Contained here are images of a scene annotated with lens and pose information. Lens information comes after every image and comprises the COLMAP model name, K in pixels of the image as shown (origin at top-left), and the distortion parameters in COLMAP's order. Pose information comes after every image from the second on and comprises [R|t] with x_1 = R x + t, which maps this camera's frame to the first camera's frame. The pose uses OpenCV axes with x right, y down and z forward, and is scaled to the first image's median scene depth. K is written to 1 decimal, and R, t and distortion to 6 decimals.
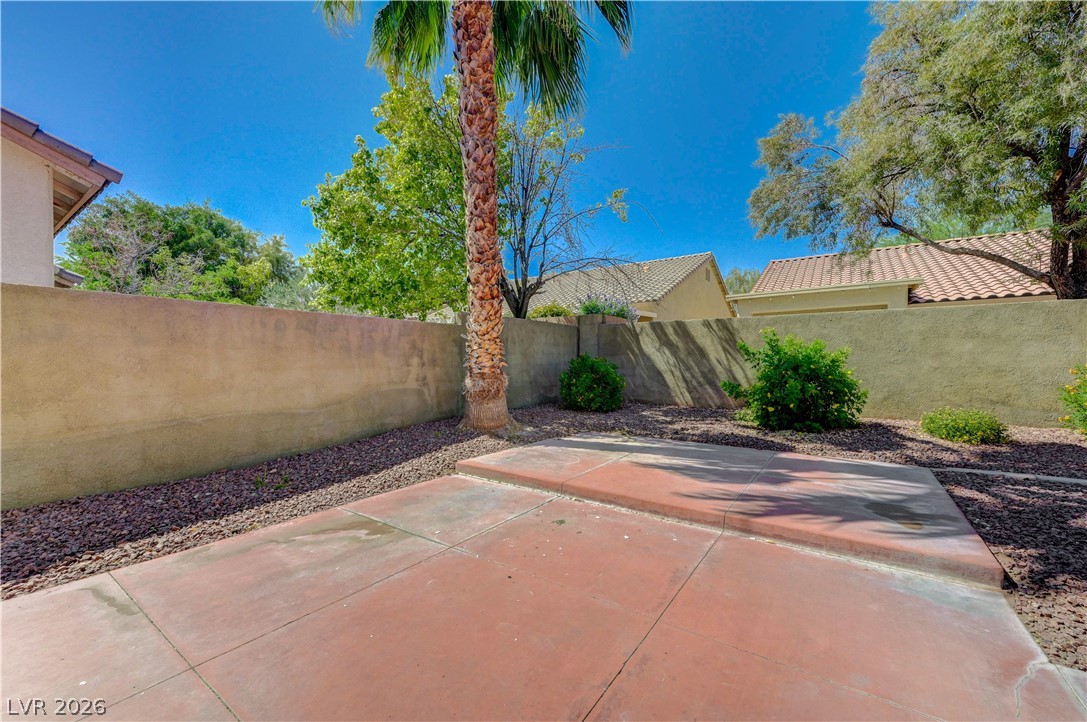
lens RADIAL K [[430.2, 0, 549.4], [0, 430.2, 362.8], [0, 0, 1]] dist [0.001996, -0.000422]
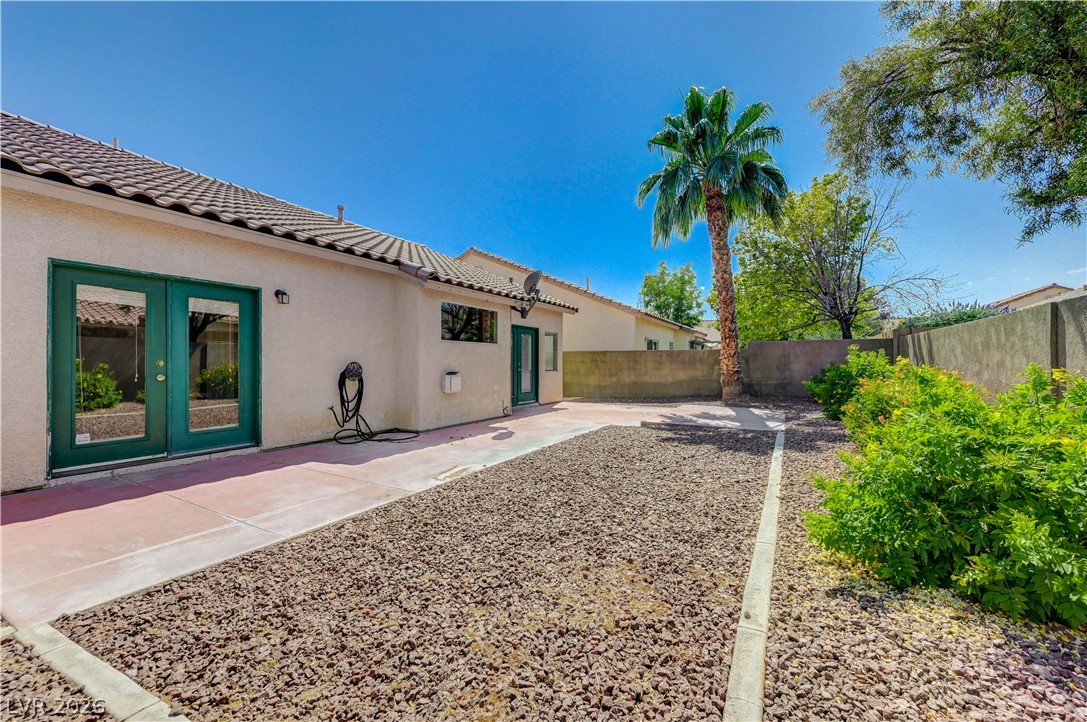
lens RADIAL K [[422.5, 0, 533.9], [0, 422.5, 363.4], [0, 0, 1]] dist [-0.043574, 0.000089]
pose [[0.065573, 0.002336, -0.997845, 1.922697], [-0.005020, 0.999985, 0.002011, -0.025487], [0.997835, 0.004877, 0.065584, -0.097634]]
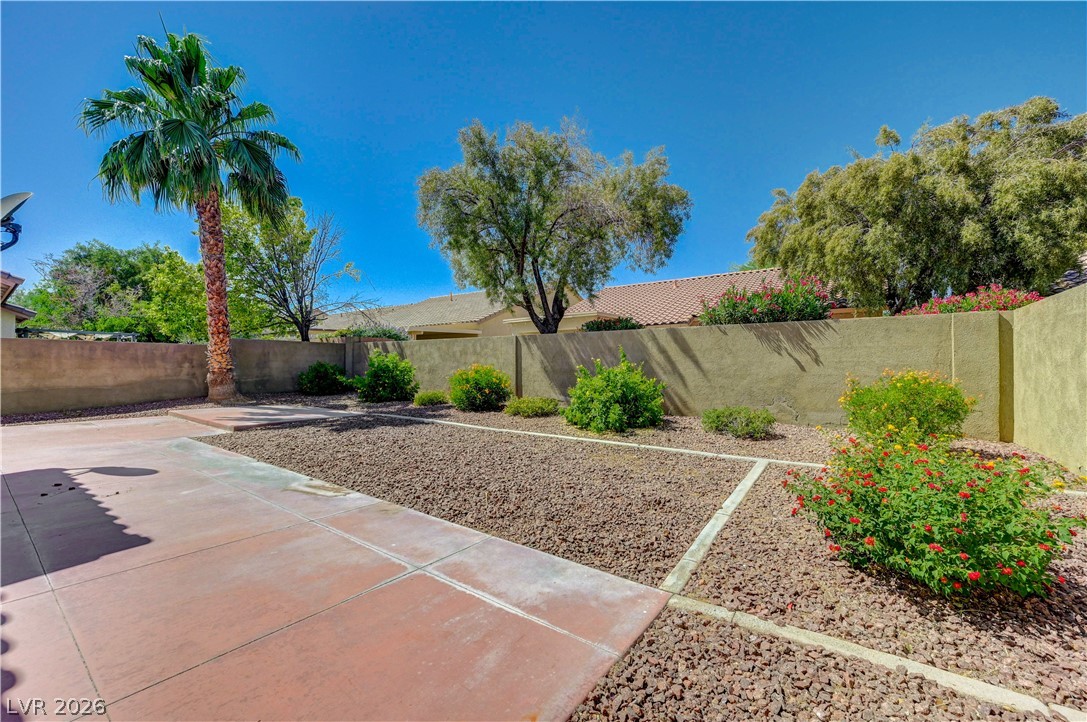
lens RADIAL K [[426.6, 0, 546.9], [0, 426.6, 363.7], [0, 0, 1]] dist [0.000669, 0.000410]
pose [[0.999747, 0.006433, -0.021573, 1.433239], [-0.006667, 0.999919, -0.010809, -0.000521], [0.021502, 0.010950, 0.999709, -0.933050]]
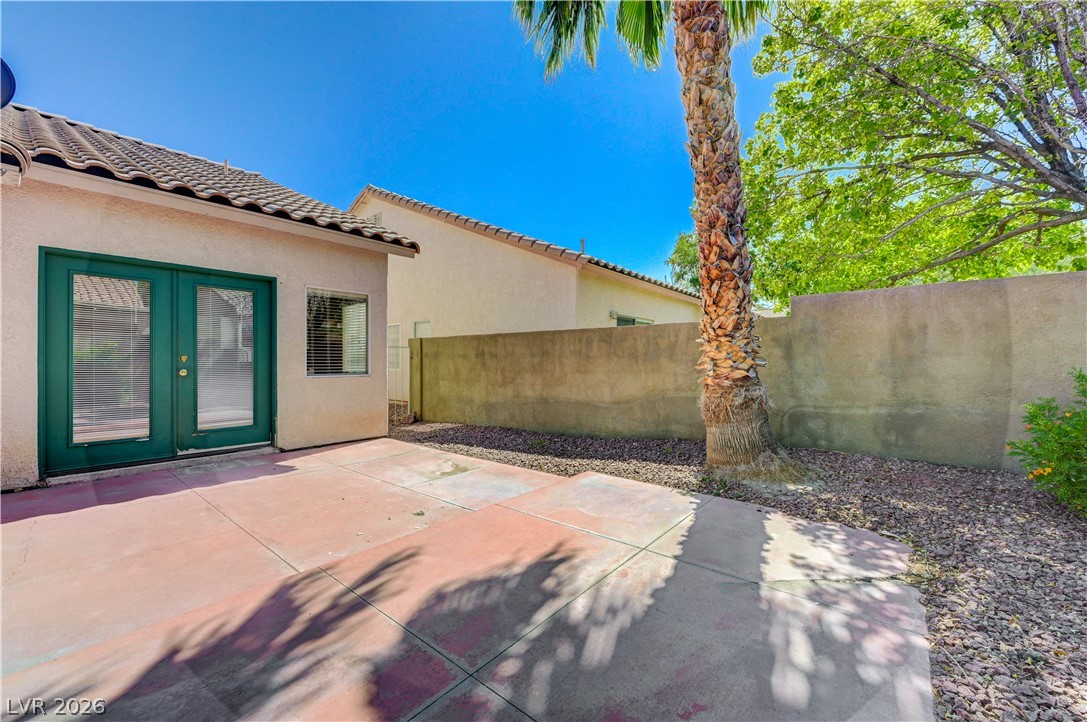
lens RADIAL K [[432.8, 0, 549.7], [0, 432.8, 365.4], [0, 0, 1]] dist [0.000395, -0.000032]
pose [[-0.078044, 0.010512, -0.996894, 0.627623], [-0.003974, 0.999933, 0.010855, -0.017465], [0.996942, 0.004808, -0.077997, 0.799569]]
